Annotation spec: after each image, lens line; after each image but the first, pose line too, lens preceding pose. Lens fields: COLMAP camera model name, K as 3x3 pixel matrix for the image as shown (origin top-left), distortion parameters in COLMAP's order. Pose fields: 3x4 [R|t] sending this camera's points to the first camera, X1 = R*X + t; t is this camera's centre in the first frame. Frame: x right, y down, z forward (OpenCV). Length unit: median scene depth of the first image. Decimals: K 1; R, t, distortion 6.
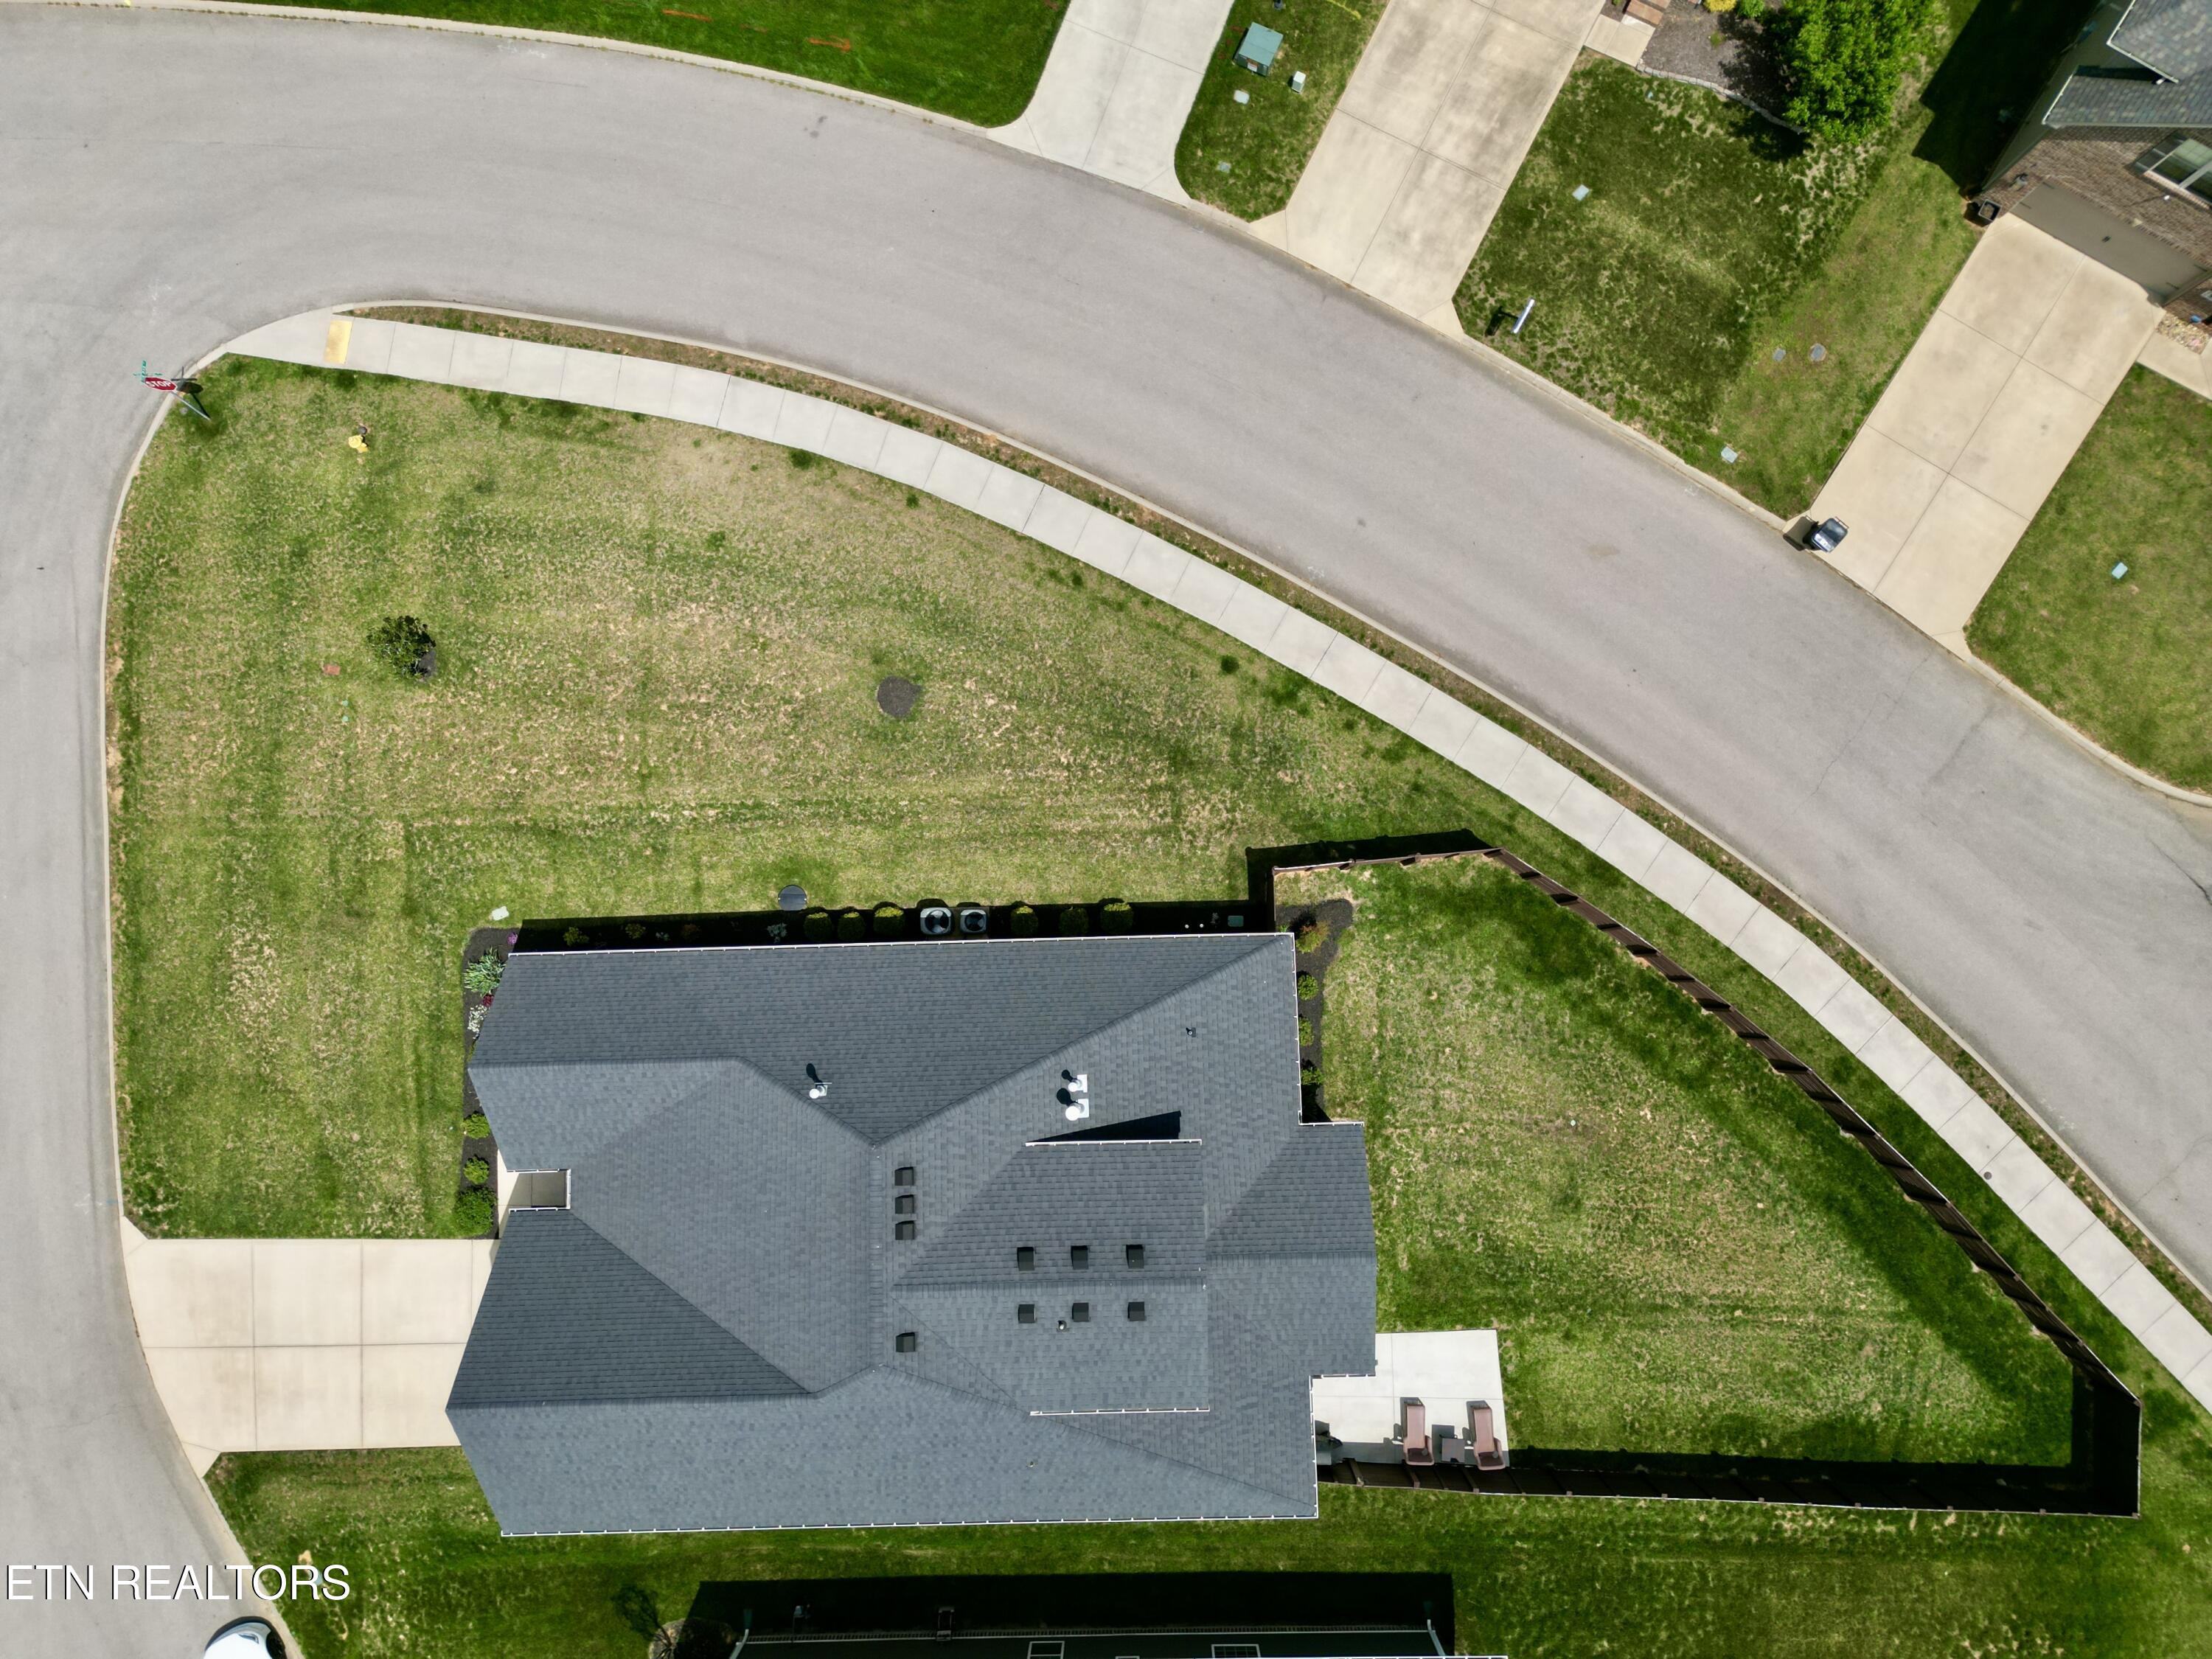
lens RADIAL K [[1534.5, 0, 1106.0], [0, 1534.5, 829.5], [0, 0, 1]] dist [0.084377, -0.087984]
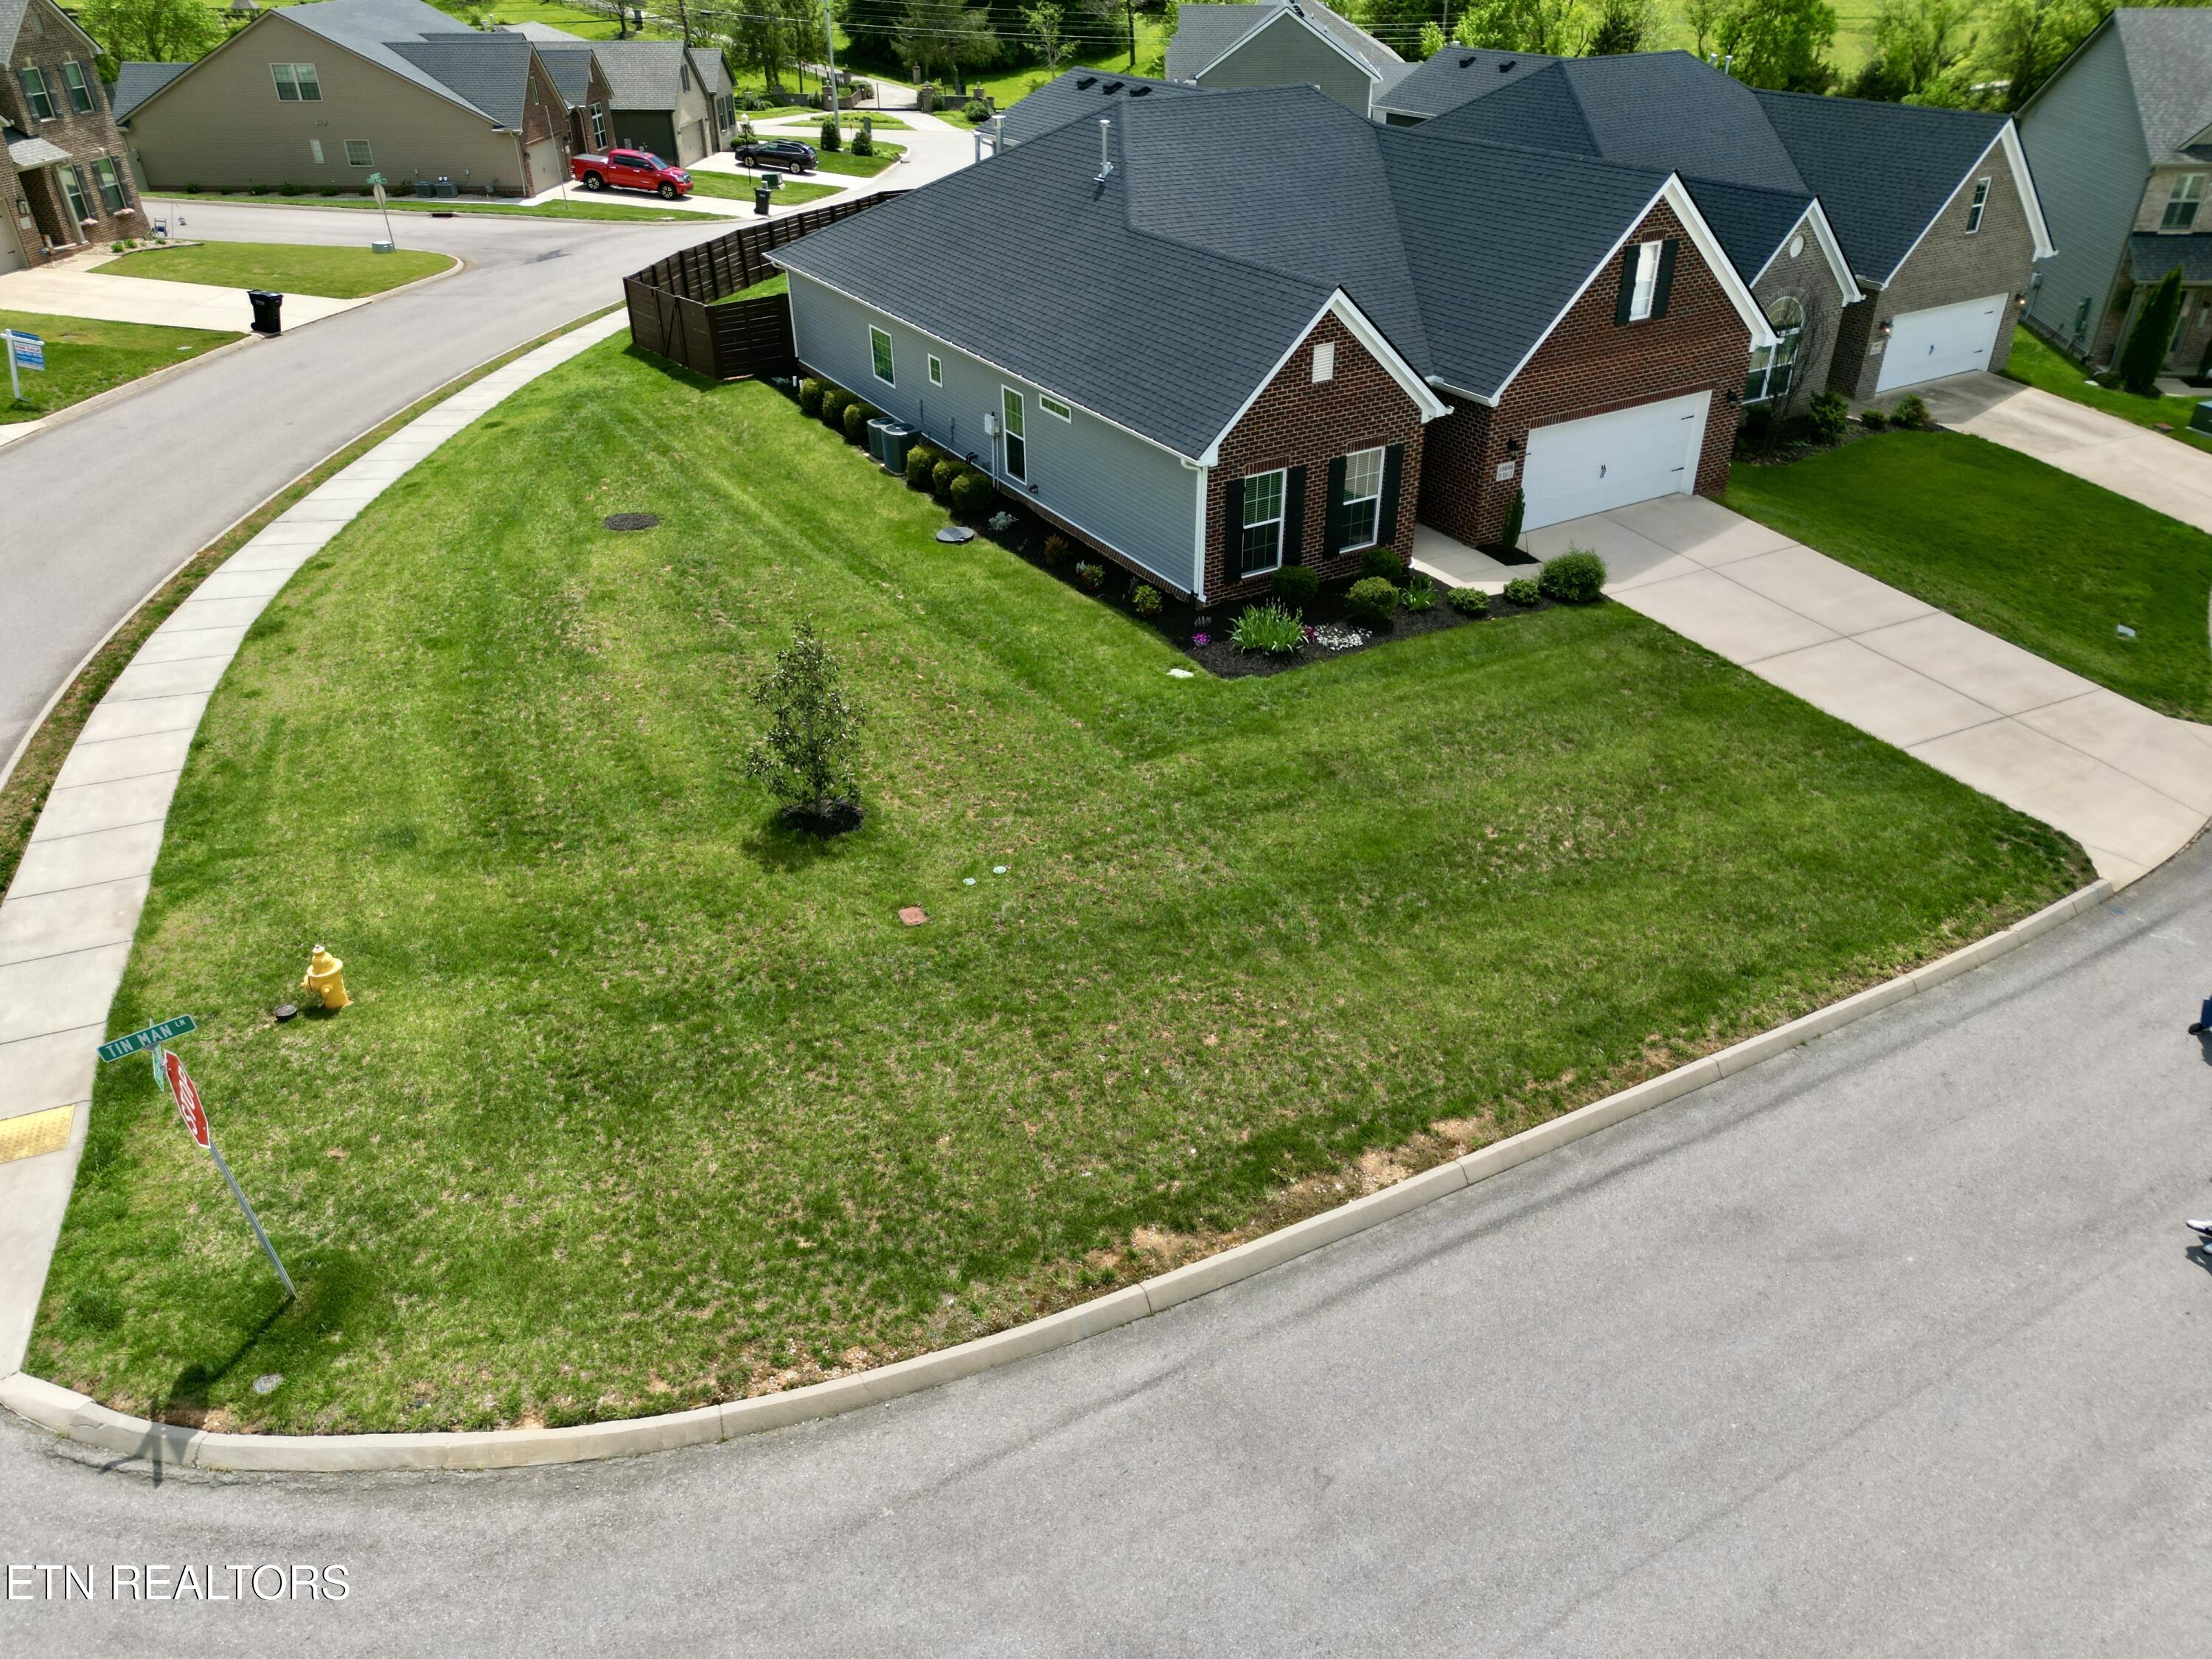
lens RADIAL K [[1534.5, 0, 1106.0], [0, 1534.5, 829.5], [0, 0, 1]] dist [0.084377, -0.087984]
pose [[-0.489896, -0.430184, 0.758250, -0.837476], [0.869675, -0.180739, 0.459346, -0.248094], [-0.060558, 0.884463, 0.462664, 0.774416]]
